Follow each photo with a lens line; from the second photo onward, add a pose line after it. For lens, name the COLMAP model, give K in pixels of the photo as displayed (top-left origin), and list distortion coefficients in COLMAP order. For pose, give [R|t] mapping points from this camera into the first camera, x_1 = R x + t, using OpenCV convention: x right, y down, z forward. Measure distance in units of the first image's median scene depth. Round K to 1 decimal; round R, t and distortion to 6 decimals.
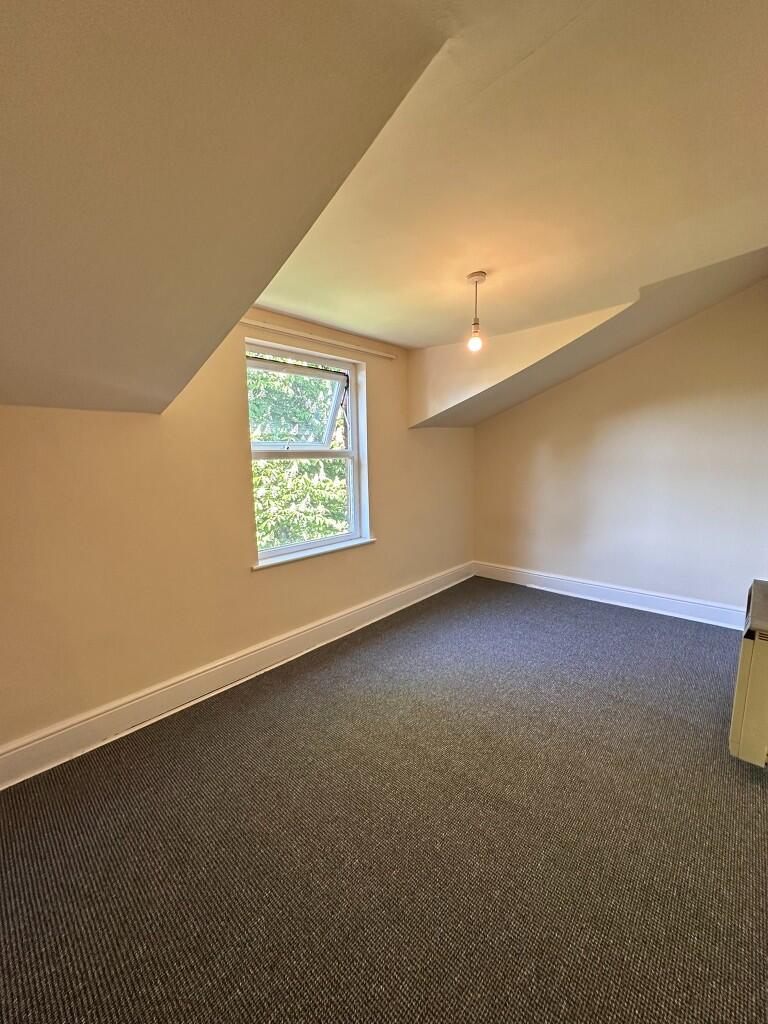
lens RADIAL K [[407.7, 0, 384.0], [0, 407.7, 512.0], [0, 0, 1]] dist [-0.000034, -0.000021]
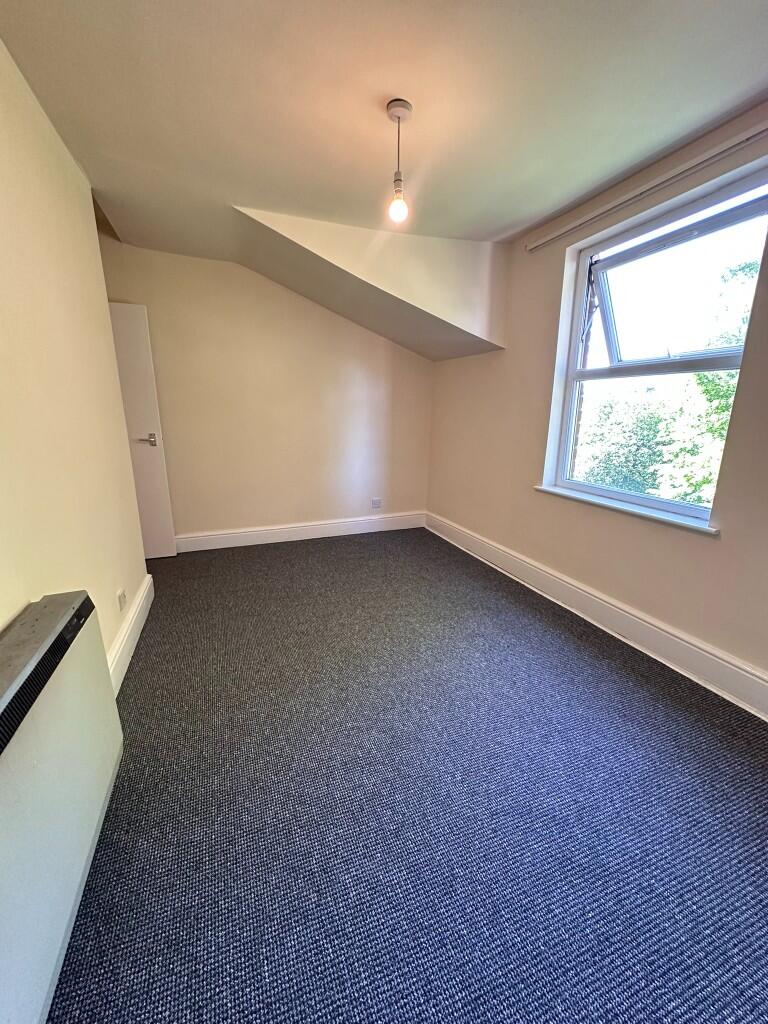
lens RADIAL K [[407.7, 0, 384.0], [0, 407.7, 512.0], [0, 0, 1]] dist [-0.000034, -0.000021]
pose [[-0.439868, 0.231454, -0.867724, 0.766874], [-0.122870, 0.941622, 0.313450, -0.082084], [0.889617, 0.244494, -0.385751, 1.045551]]
